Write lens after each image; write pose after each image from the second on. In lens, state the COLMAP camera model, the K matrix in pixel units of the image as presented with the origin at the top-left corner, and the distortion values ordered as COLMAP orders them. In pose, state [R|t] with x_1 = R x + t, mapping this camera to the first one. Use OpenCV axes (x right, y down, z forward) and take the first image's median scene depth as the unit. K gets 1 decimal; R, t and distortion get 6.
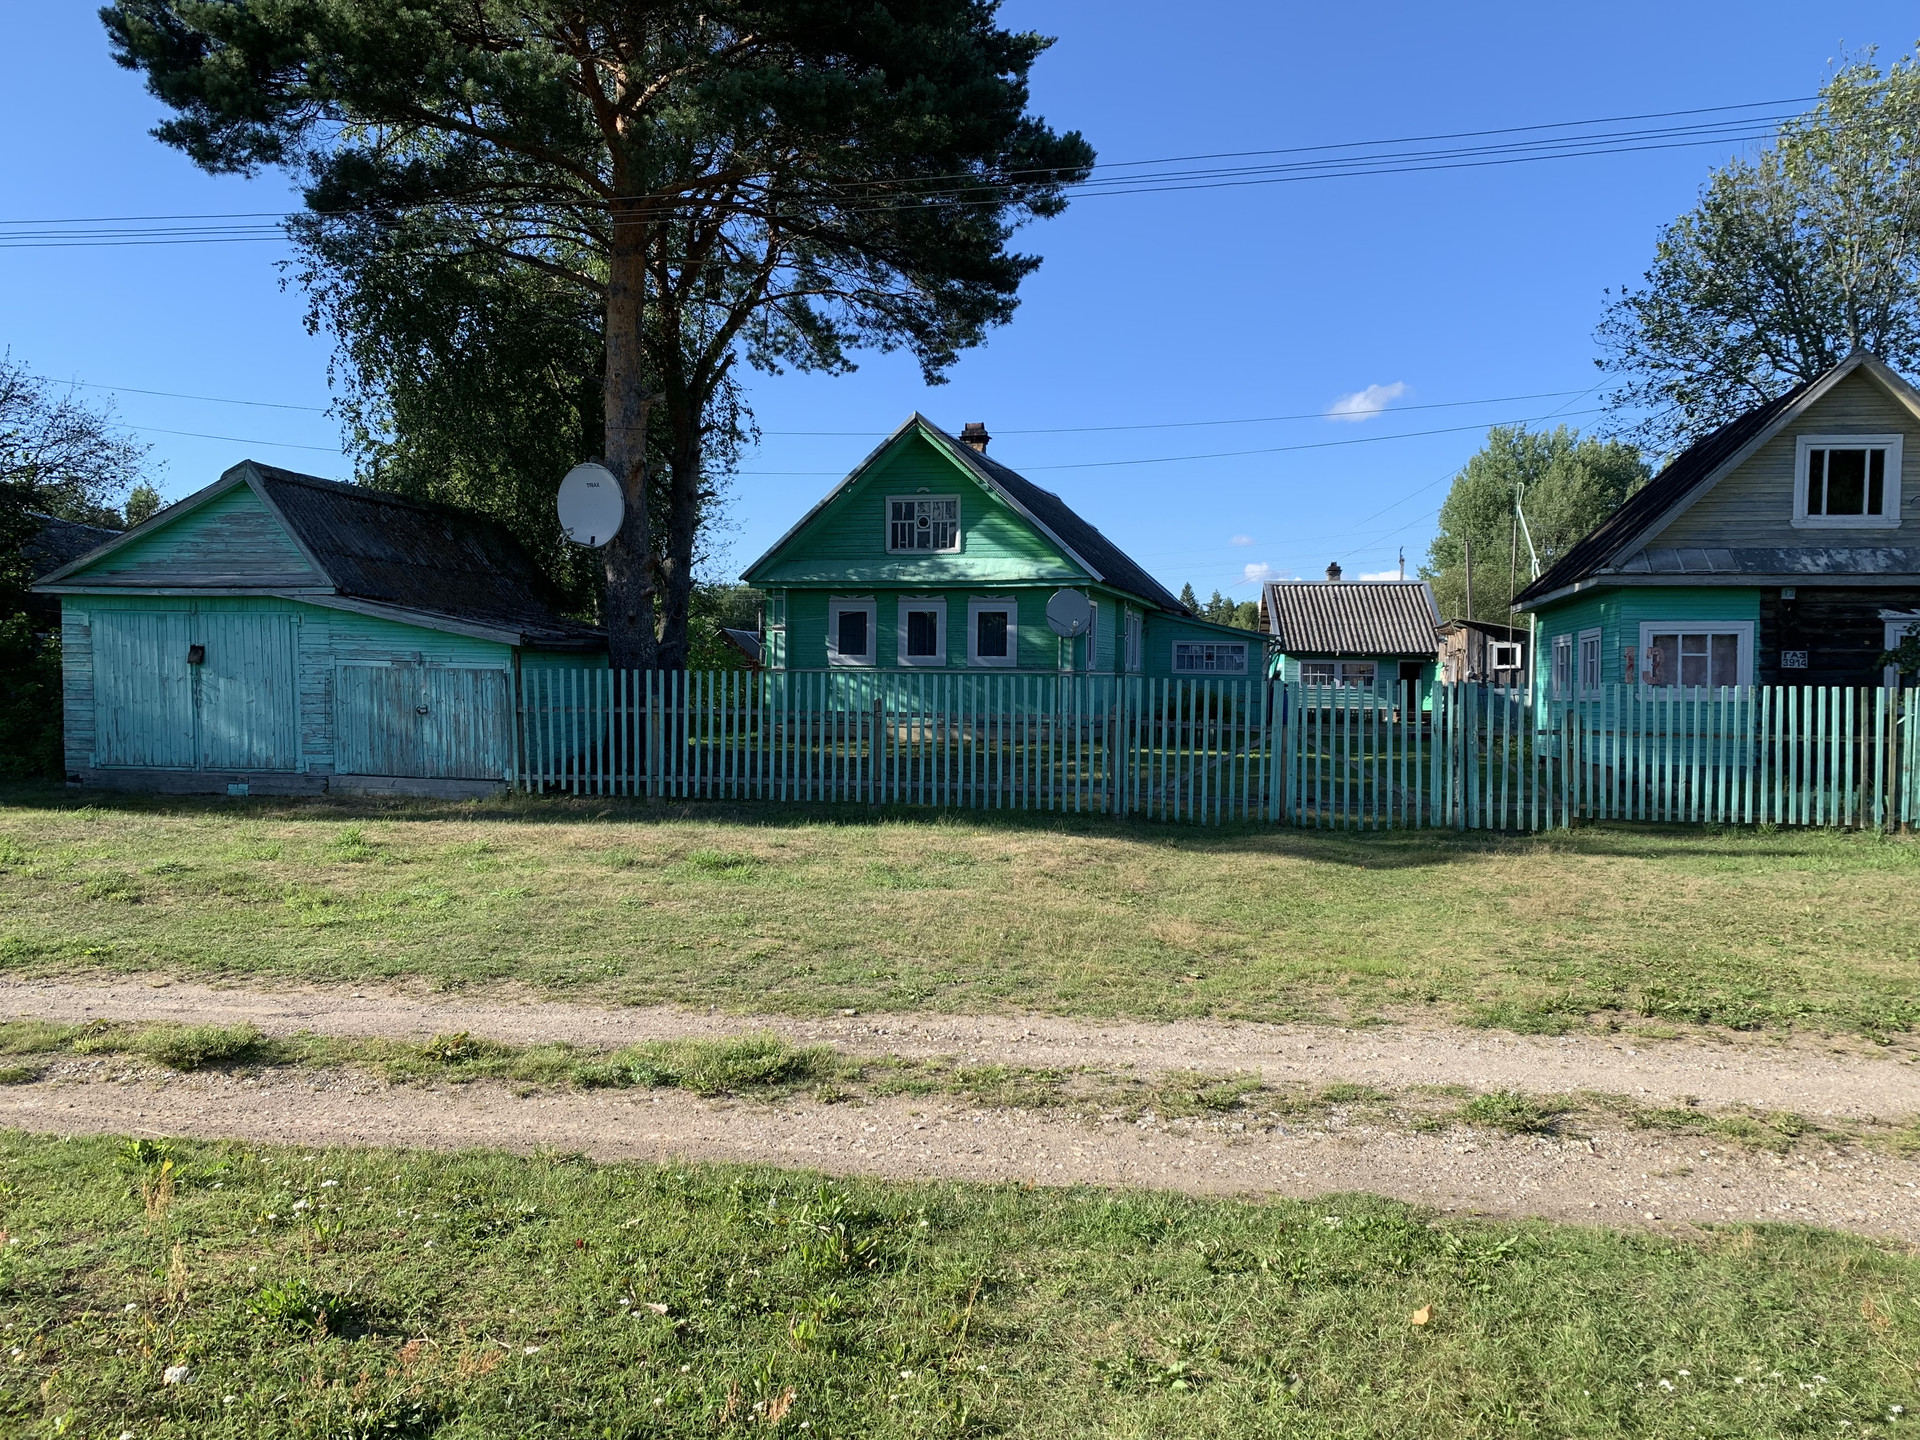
lens RADIAL K [[1484.5, 0, 953.1], [0, 1484.5, 718.4], [0, 0, 1]] dist [0.029498, -0.005782]
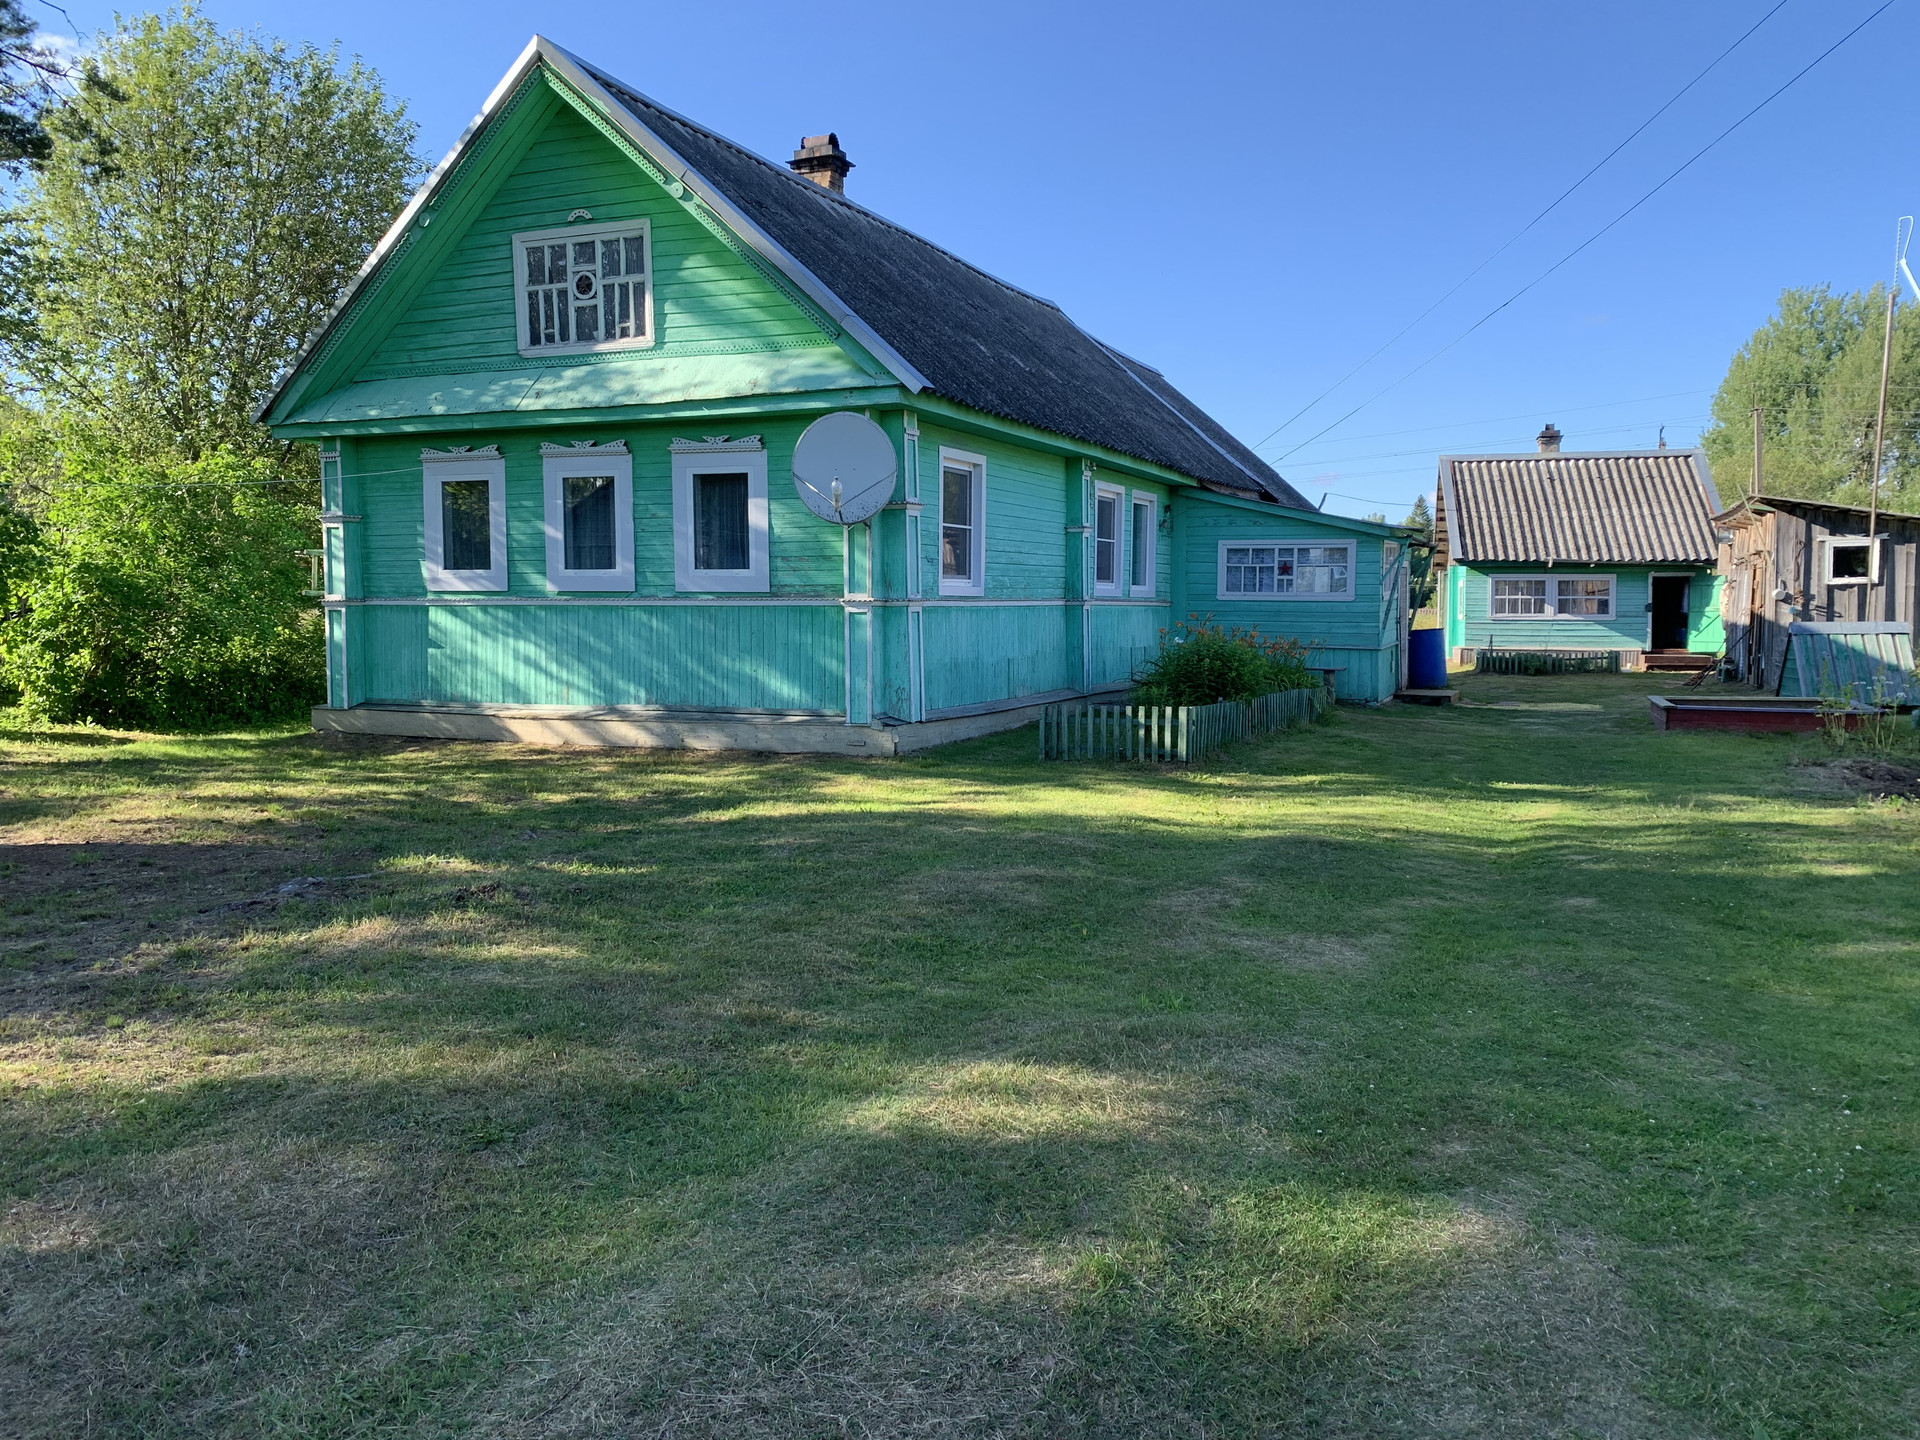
lens RADIAL K [[1484.5, 0, 968.2], [0, 1484.5, 735.8], [0, 0, 1]] dist [0.029498, -0.005782]
pose [[0.990047, 0.002902, -0.140706, 0.170494], [0.005829, 0.998084, 0.061601, -0.017901], [0.140615, -0.061808, 0.988133, 0.546665]]
